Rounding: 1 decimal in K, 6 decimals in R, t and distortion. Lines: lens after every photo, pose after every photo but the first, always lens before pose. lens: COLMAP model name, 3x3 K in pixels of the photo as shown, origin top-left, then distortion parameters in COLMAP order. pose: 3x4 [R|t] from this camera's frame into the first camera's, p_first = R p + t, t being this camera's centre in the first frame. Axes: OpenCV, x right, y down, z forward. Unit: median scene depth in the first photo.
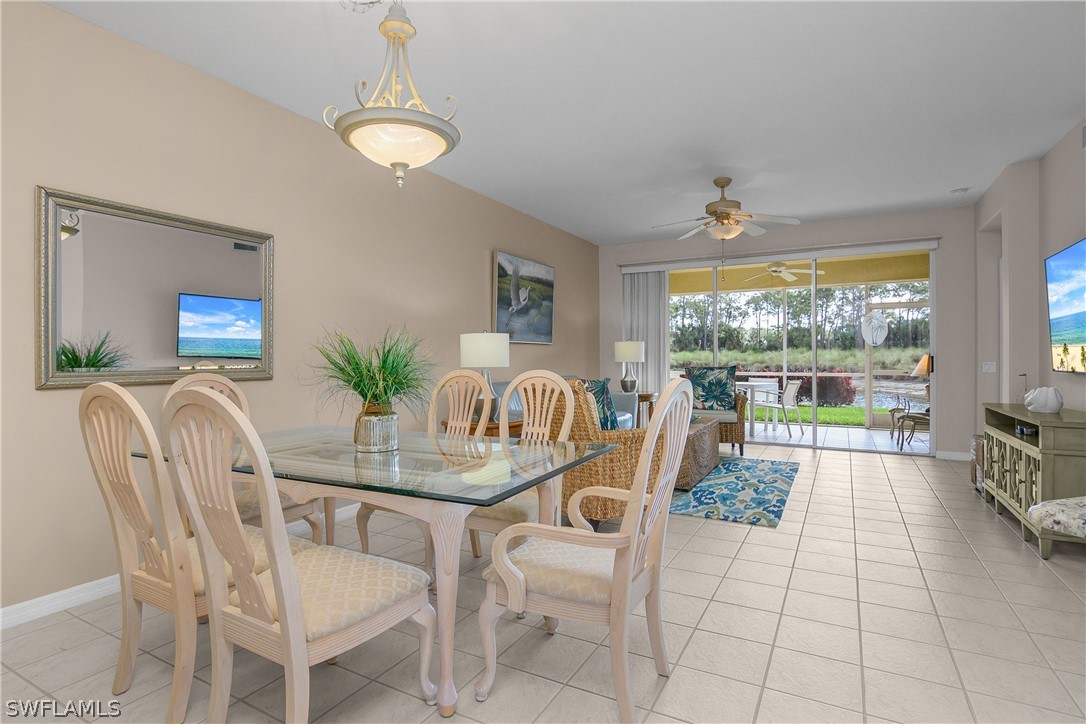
lens RADIAL K [[545.0, 0, 541.0], [0, 545.0, 357.1], [0, 0, 1]] dist [-0.021393, 0.000116]
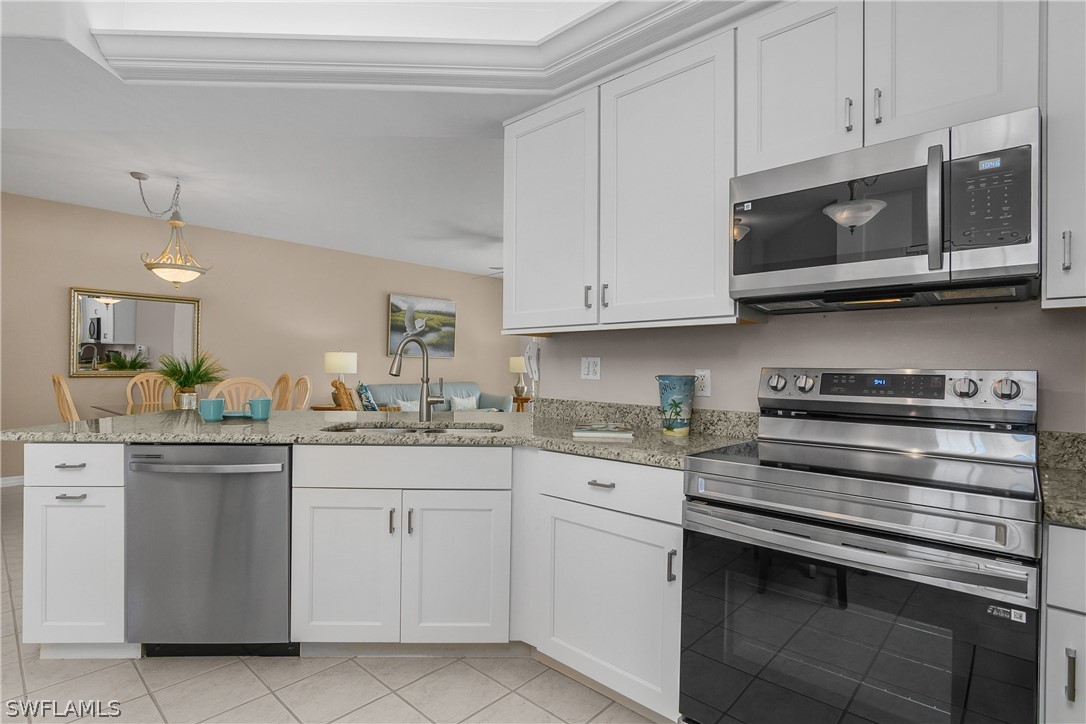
lens RADIAL K [[531.3, 0, 538.0], [0, 531.3, 364.1], [0, 0, 1]] dist [-0.022759, 0.002283]
pose [[0.972708, 0.014322, -0.231588, 0.533664], [-0.015727, 0.999867, -0.004223, -0.006911], [0.231497, 0.007750, 0.972805, -0.245294]]
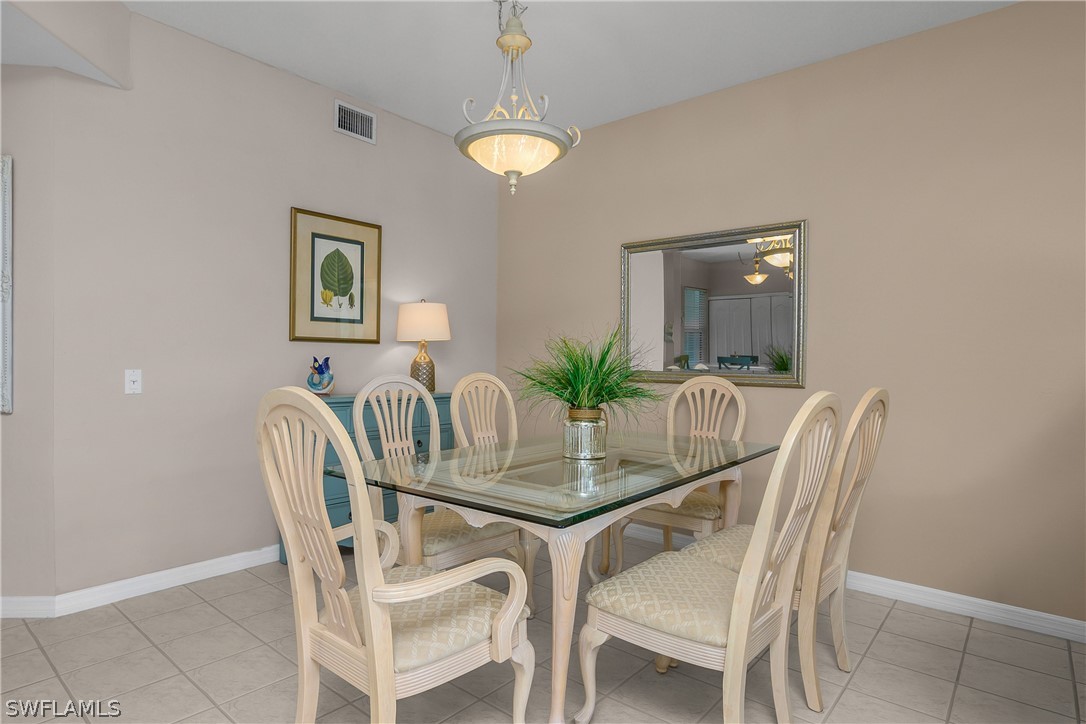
lens RADIAL K [[596.4, 0, 538.6], [0, 596.4, 364.5], [0, 0, 1]] dist [-0.017807, 0.000191]
pose [[-0.195677, 0.009728, -0.980620, 0.264997], [-0.010773, 0.999869, 0.012069, -0.001826], [0.980609, 0.012926, -0.195547, 0.398293]]
